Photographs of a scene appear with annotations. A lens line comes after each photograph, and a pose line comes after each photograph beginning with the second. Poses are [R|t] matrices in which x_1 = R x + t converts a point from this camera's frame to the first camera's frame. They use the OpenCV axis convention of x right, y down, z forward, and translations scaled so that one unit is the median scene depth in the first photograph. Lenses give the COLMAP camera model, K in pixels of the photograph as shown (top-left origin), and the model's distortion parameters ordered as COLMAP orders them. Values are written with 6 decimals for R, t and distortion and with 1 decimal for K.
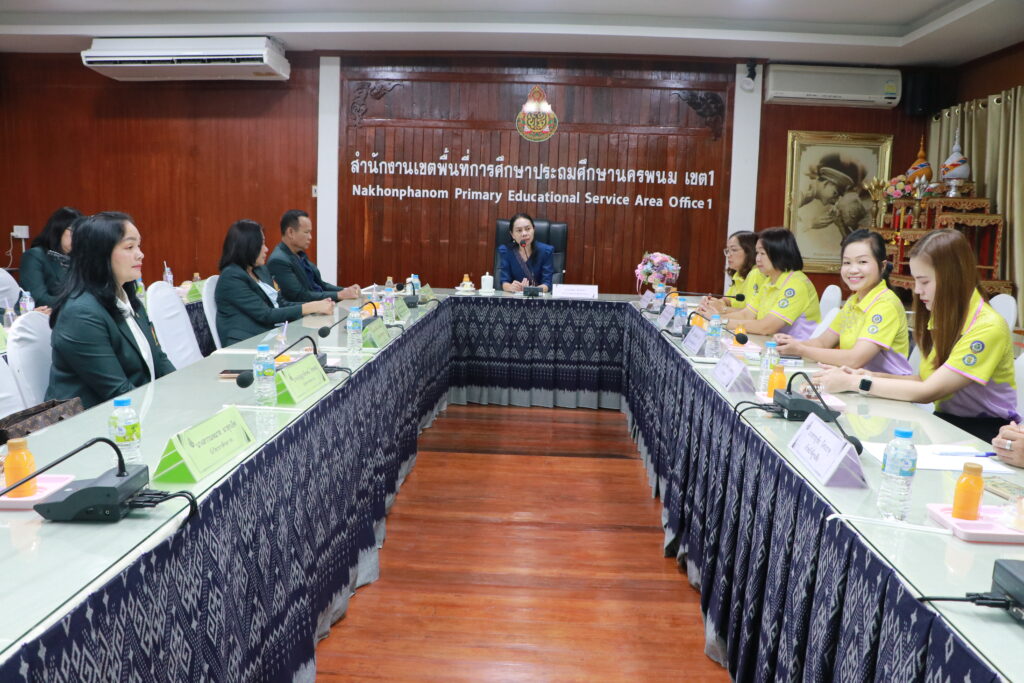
lens RADIAL K [[839.2, 0, 512.0], [0, 839.2, 341.5], [0, 0, 1]] dist [-0.188299, 0.174010]
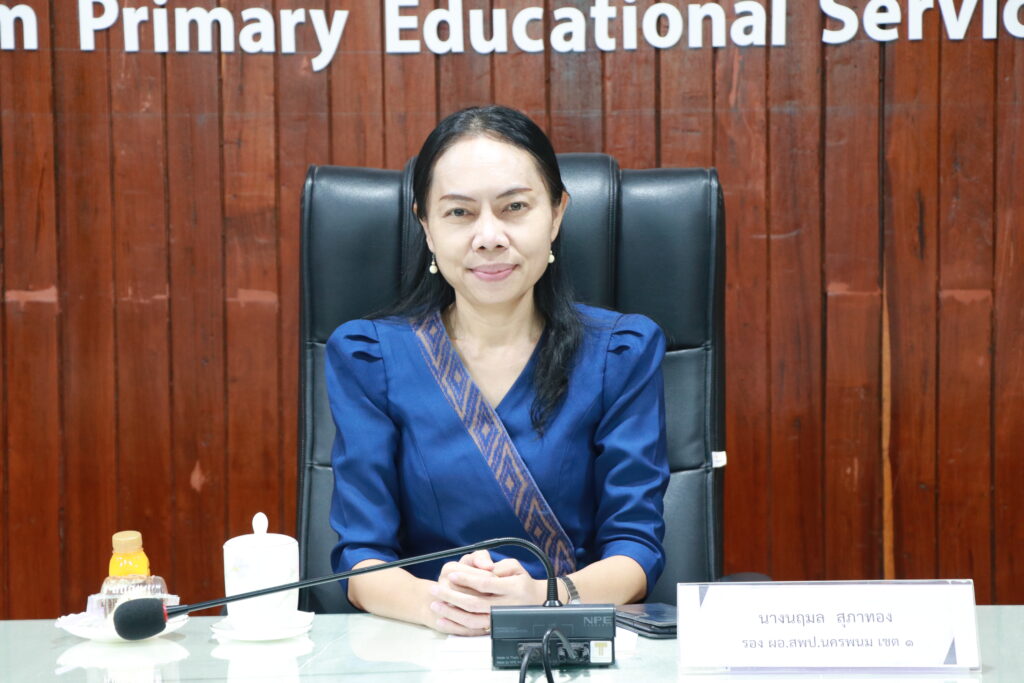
lens RADIAL K [[3459.7, 0, 512.0], [0, 3459.7, 341.5], [0, 0, 1]] dist [0.778495, 0.196719]
pose [[0.998690, -0.048041, 0.017639, 0.006386], [0.049299, 0.995607, -0.079596, -0.047879], [-0.013738, 0.080362, 0.996671, 0.269915]]
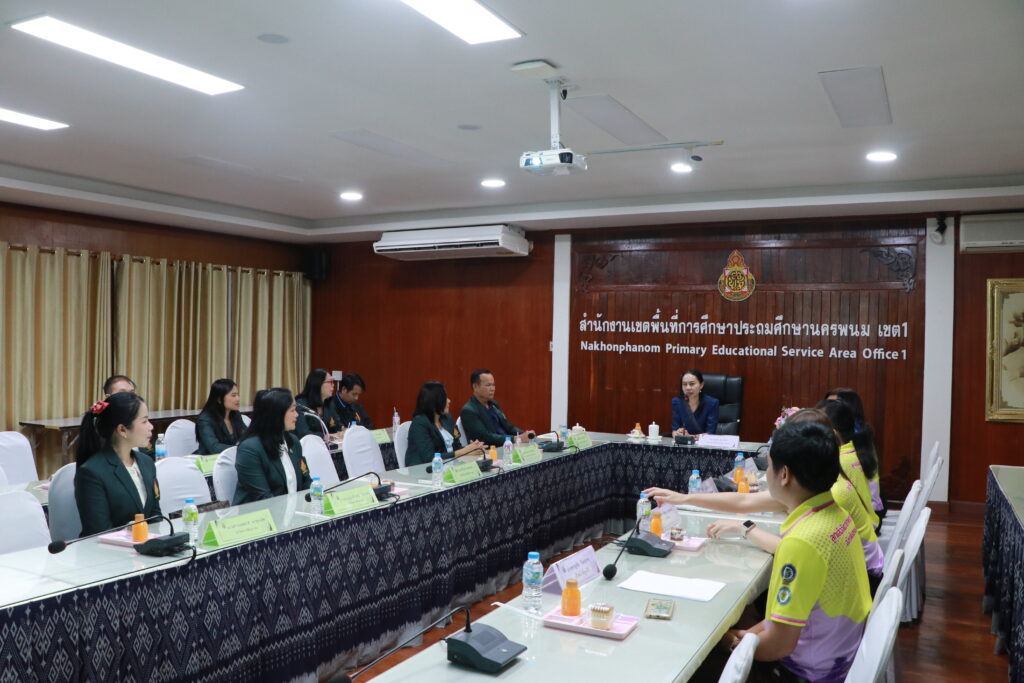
lens RADIAL K [[839.2, 0, 512.0], [0, 839.2, 341.5], [0, 0, 1]] dist [-0.188299, 0.174010]
pose [[0.907884, -0.013948, -0.418990, 0.219061], [-0.050918, 0.988378, -0.143234, -0.013636], [0.416118, 0.151374, 0.896622, -0.106919]]
